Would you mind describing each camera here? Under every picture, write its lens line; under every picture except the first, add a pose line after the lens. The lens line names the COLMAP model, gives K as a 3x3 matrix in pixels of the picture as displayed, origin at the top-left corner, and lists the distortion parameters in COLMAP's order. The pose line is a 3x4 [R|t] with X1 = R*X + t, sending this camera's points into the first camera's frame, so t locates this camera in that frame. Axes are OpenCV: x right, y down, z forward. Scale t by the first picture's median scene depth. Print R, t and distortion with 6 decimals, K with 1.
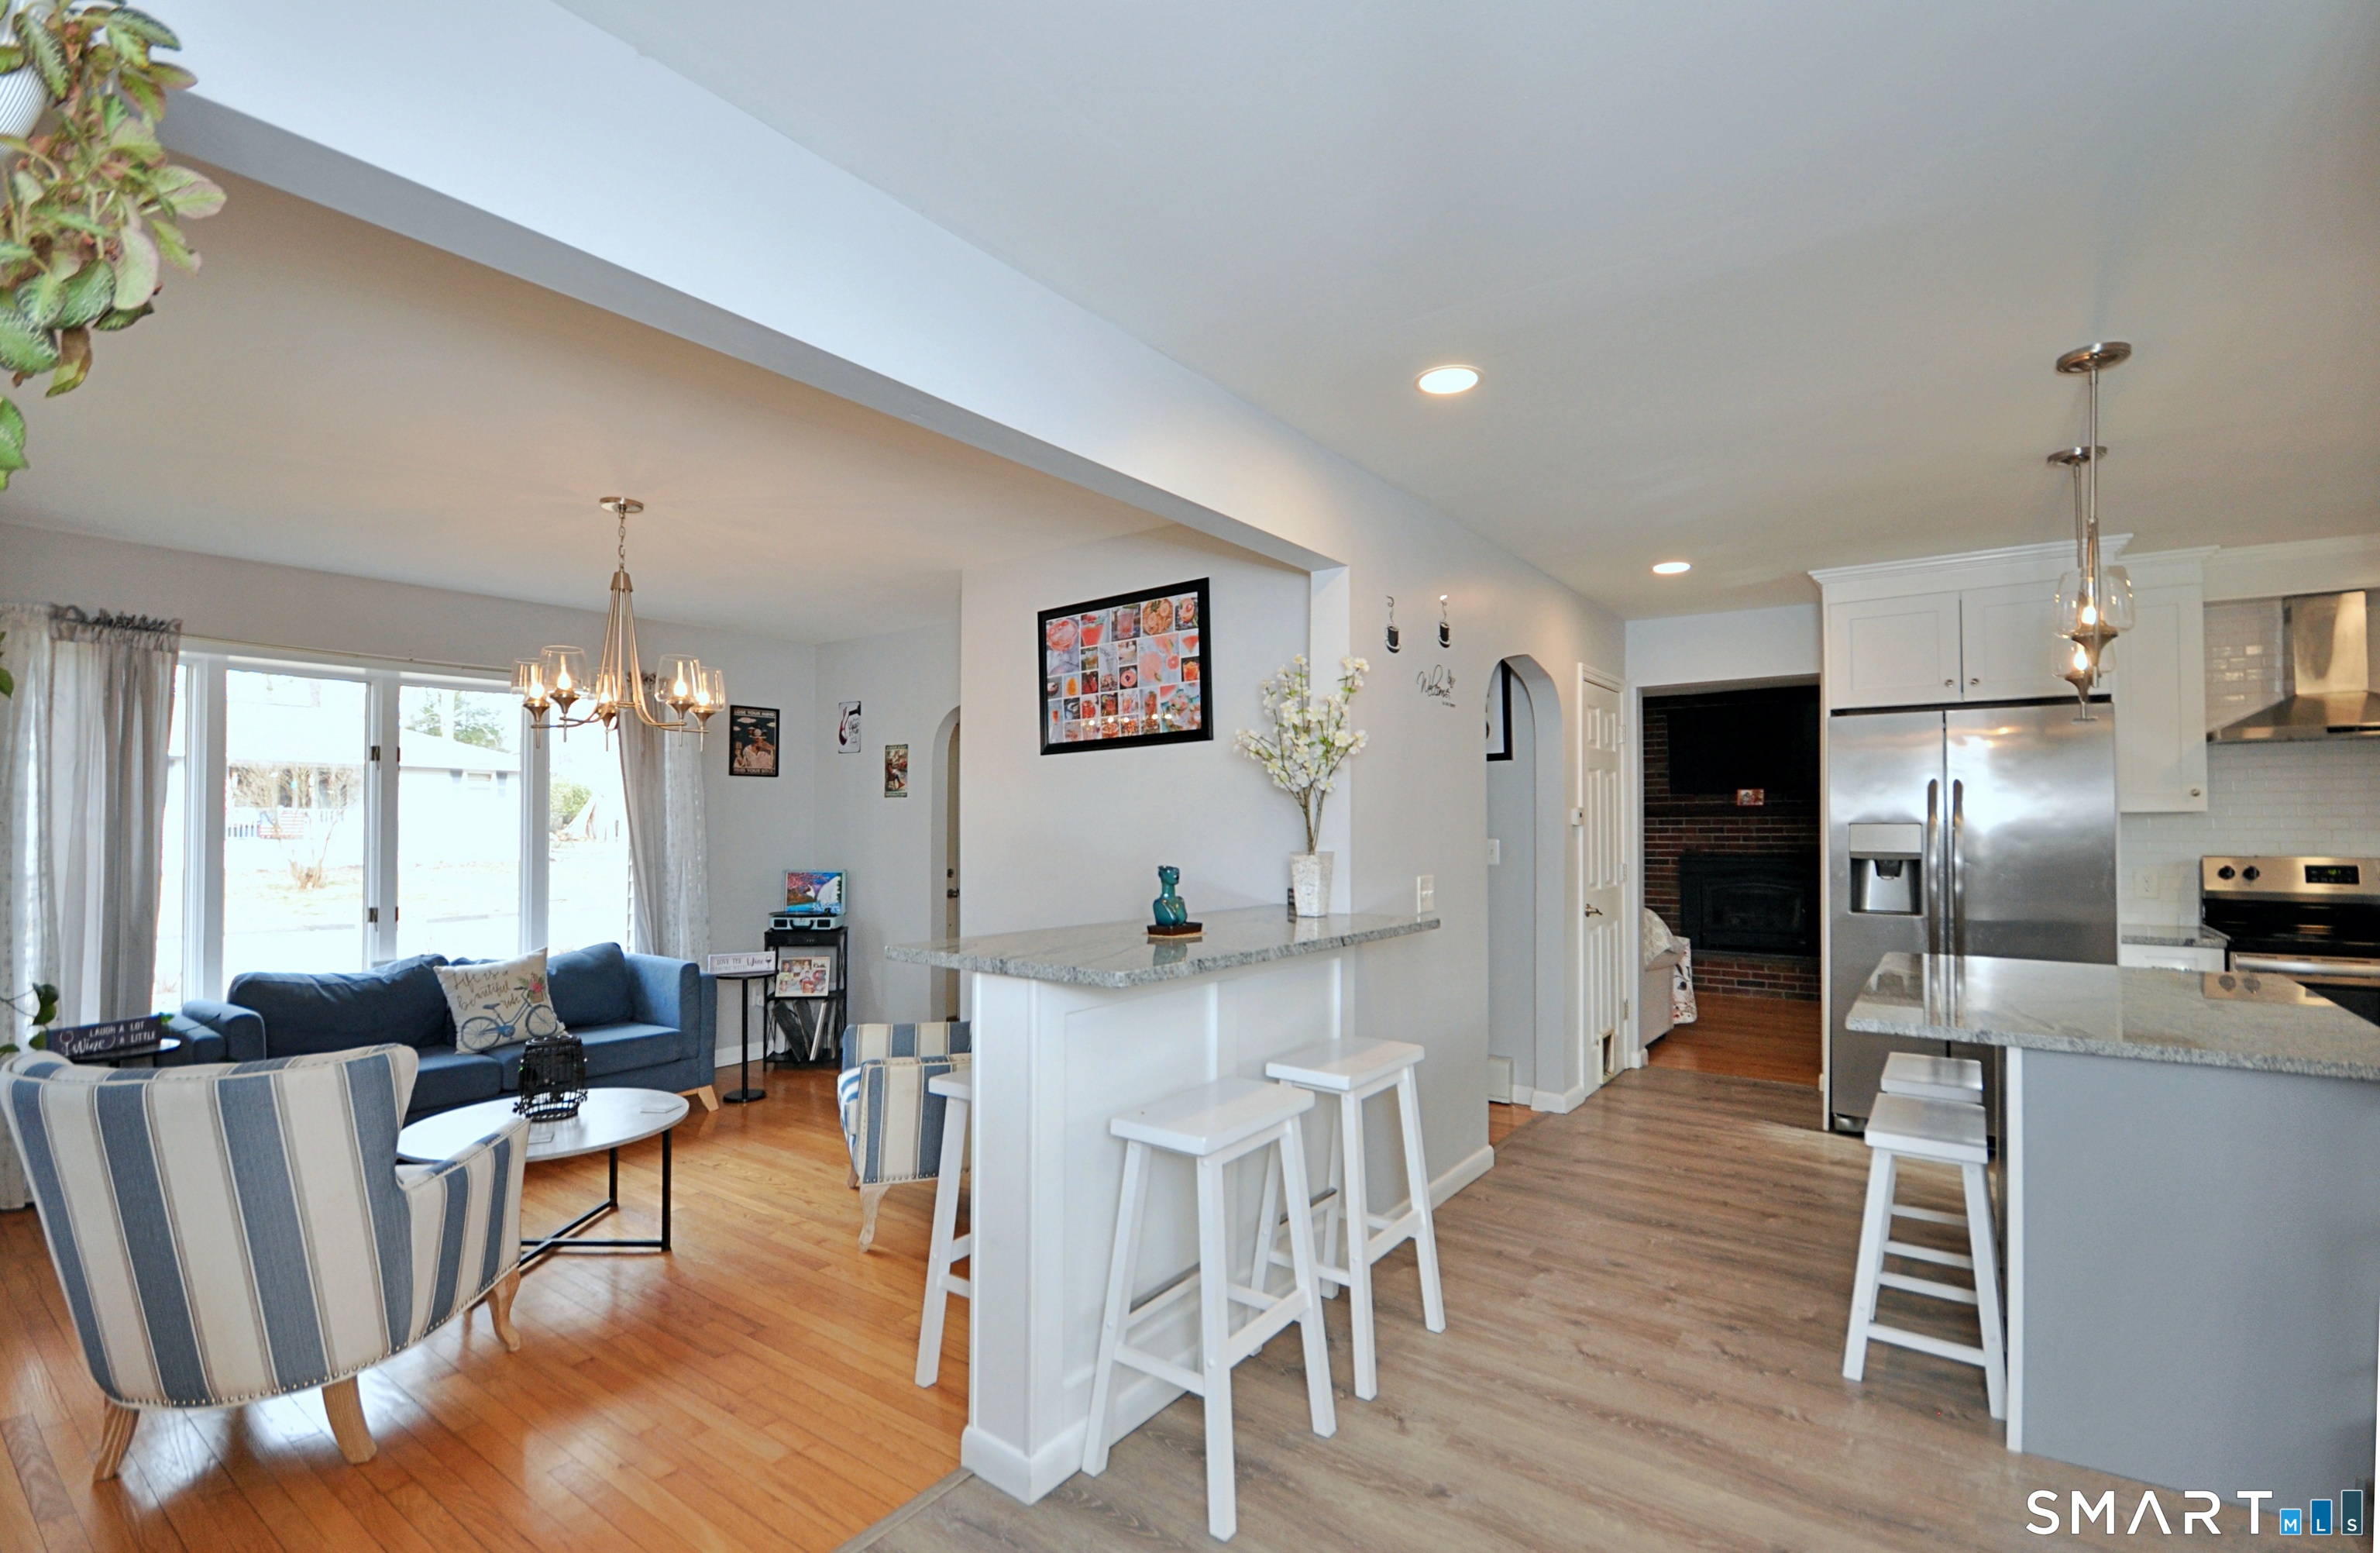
lens RADIAL K [[1083.5, 0, 1178.7], [0, 1083.5, 799.6], [0, 0, 1]] dist [-0.004473, -0.003107]
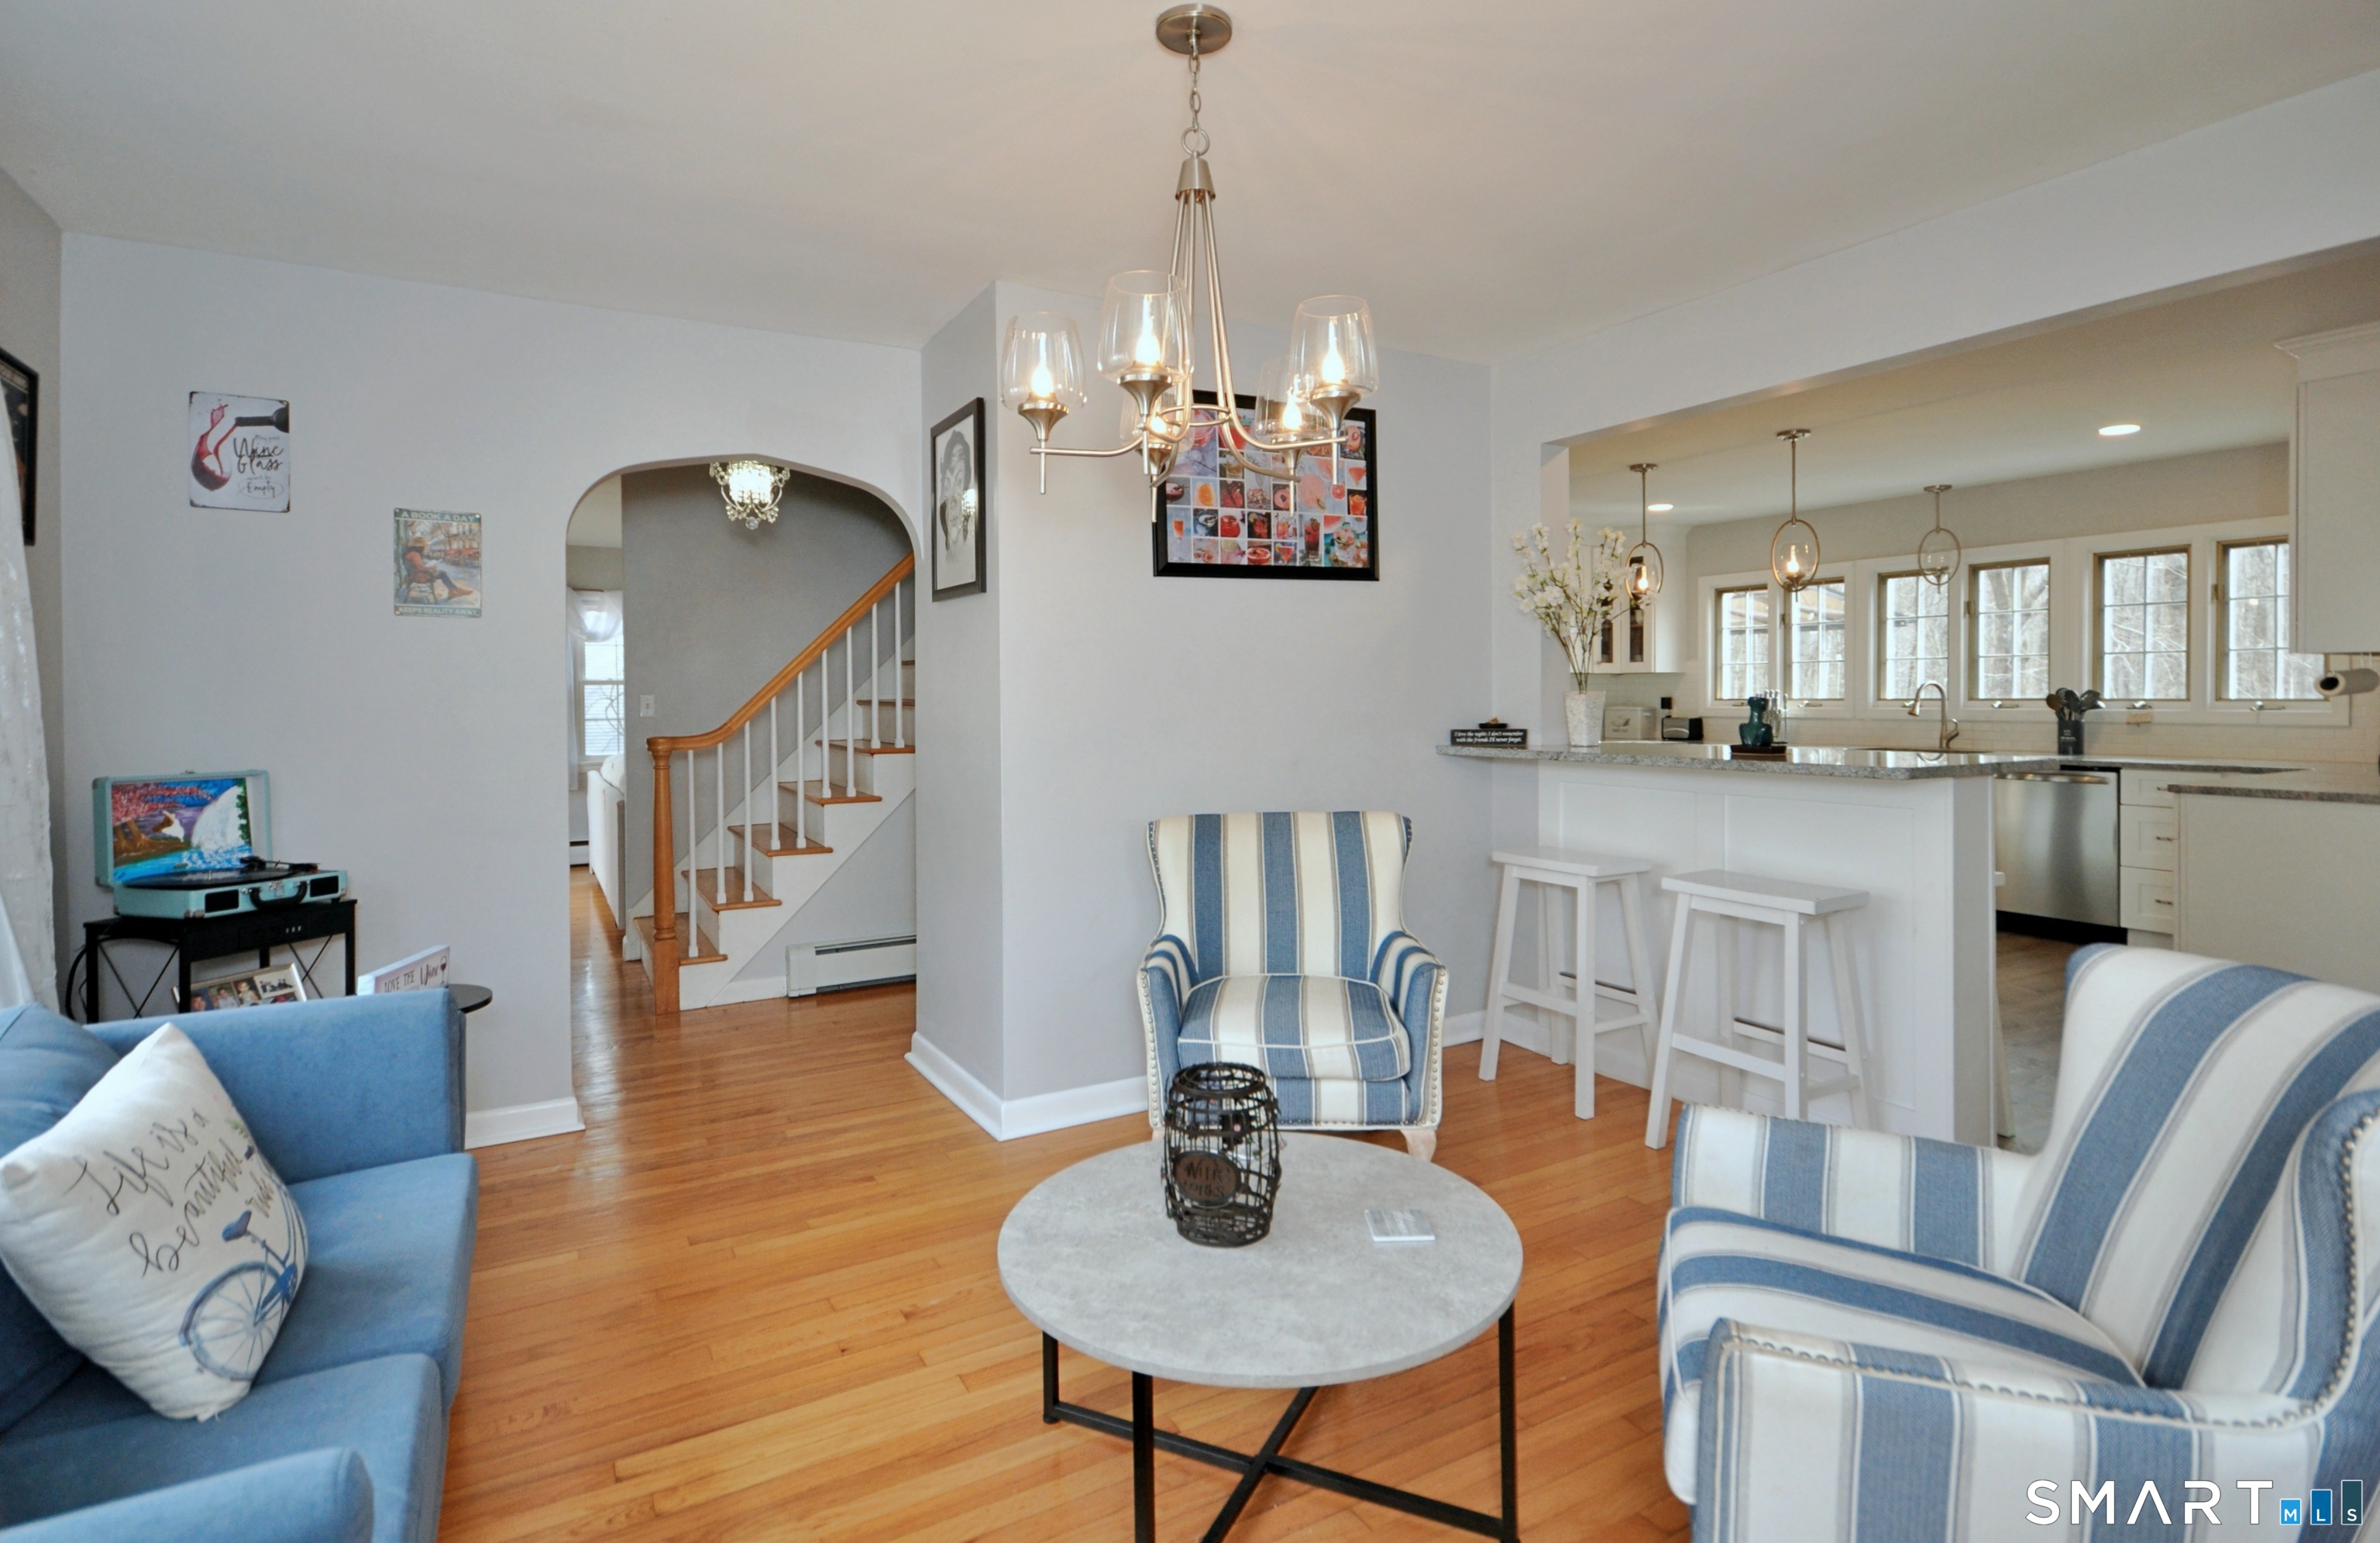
lens RADIAL K [[1181.1, 0, 1184.1], [0, 1181.1, 711.1], [0, 0, 1]] dist [0.012828, 0.000019]
pose [[0.391776, -0.014413, 0.919948, -0.925681], [-0.013152, 0.999687, 0.021264, 0.037413], [-0.919967, -0.020430, 0.391464, 0.686125]]
